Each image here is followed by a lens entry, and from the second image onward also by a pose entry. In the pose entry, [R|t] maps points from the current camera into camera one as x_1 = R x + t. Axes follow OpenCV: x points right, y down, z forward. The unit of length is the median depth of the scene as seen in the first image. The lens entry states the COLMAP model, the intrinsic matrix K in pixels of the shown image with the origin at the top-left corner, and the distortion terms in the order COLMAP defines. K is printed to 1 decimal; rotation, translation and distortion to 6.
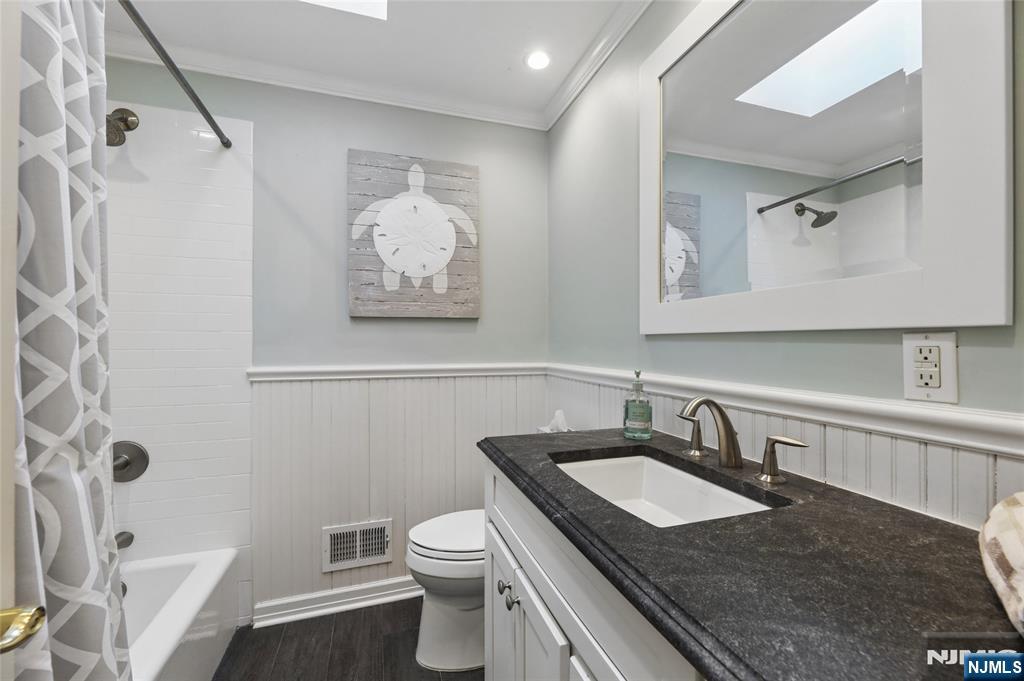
lens RADIAL K [[419.1, 0, 529.5], [0, 419.1, 326.6], [0, 0, 1]] dist [0.002841, -0.000177]
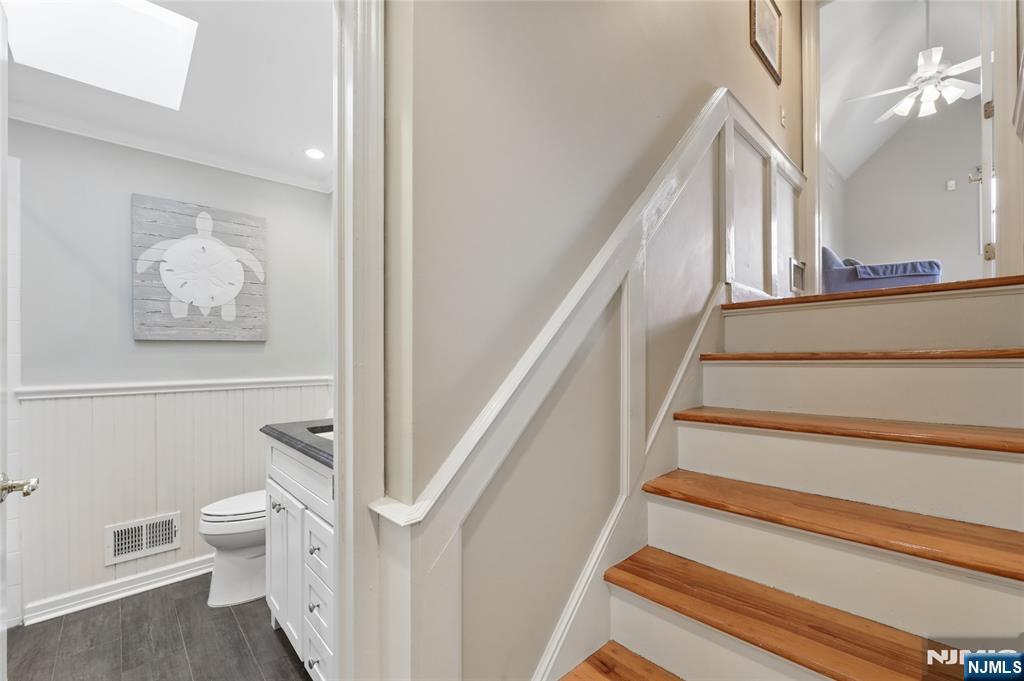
lens RADIAL K [[419.1, 0, 519.9], [0, 419.1, 346.7], [0, 0, 1]] dist [0.002841, -0.000177]
pose [[0.919511, 0.001204, 0.393062, 0.086601], [-0.008088, 0.999842, 0.015858, -0.031058], [-0.392980, -0.017761, 0.919375, -0.459128]]
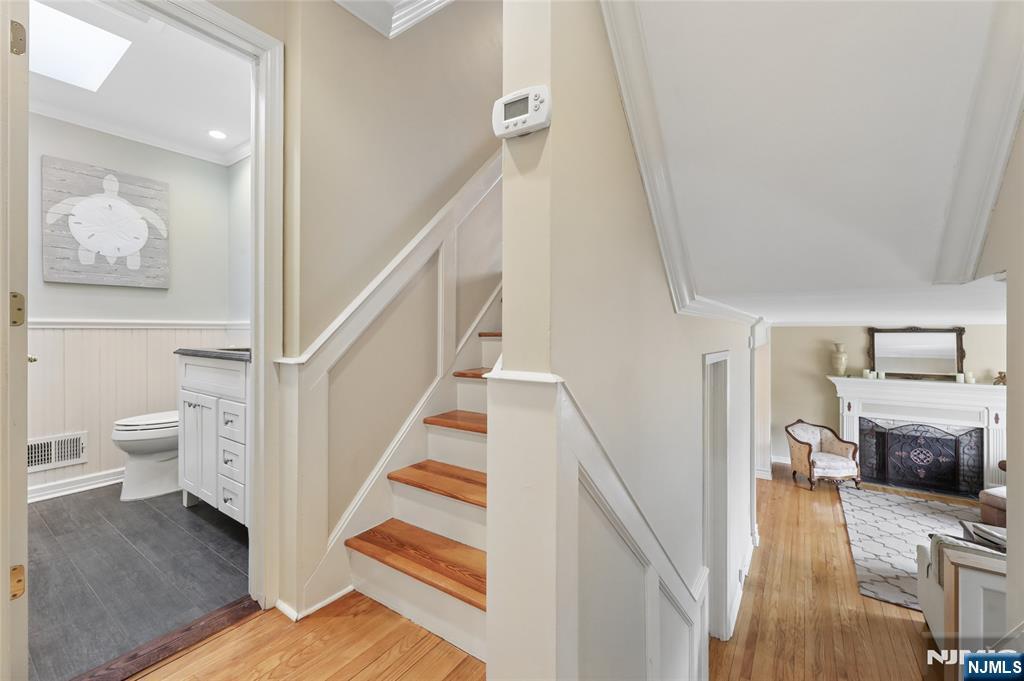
lens RADIAL K [[419.1, 0, 514.5], [0, 419.1, 329.8], [0, 0, 1]] dist [0.002841, -0.000177]
pose [[0.819570, 0.002061, 0.572975, 0.029562], [-0.022827, 0.999317, 0.029057, 0.055506], [-0.572524, -0.036894, 0.819057, -0.933579]]
